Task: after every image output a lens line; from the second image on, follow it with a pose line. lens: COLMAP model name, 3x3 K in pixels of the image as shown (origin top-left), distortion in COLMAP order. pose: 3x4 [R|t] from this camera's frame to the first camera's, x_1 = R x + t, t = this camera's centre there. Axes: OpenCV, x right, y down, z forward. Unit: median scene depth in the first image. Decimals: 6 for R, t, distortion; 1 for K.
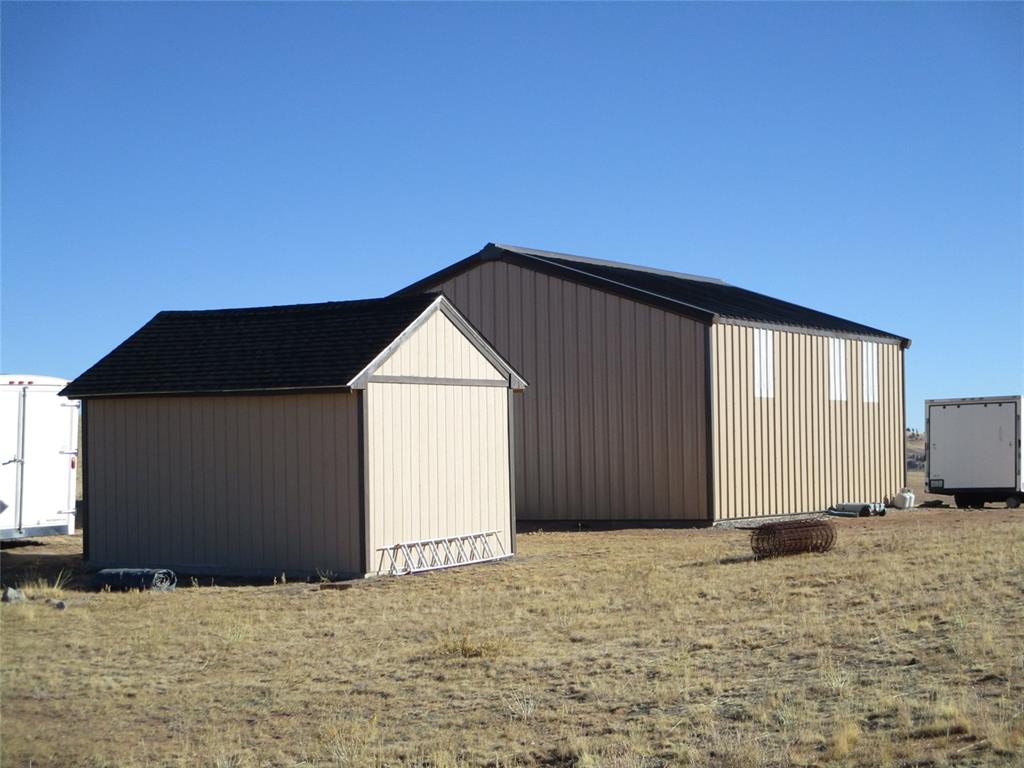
lens RADIAL K [[1933.4, 0, 515.5], [0, 1933.4, 385.7], [0, 0, 1]] dist [-0.128176, 0.000000]
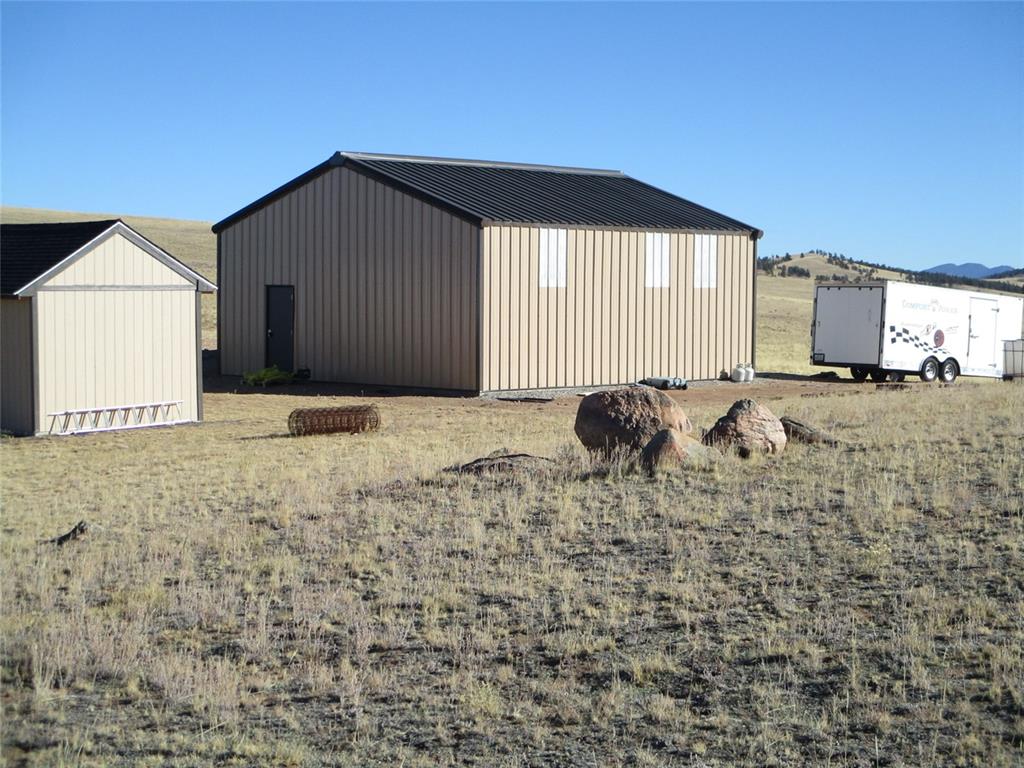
lens RADIAL K [[1933.4, 0, 511.5], [0, 1933.4, 381.4], [0, 0, 1]] dist [-0.128176, 0.000000]
pose [[0.976236, 0.034935, -0.213877, 0.530266], [-0.015036, 0.995461, 0.093972, -0.069297], [0.216189, -0.088523, 0.972330, -0.227330]]
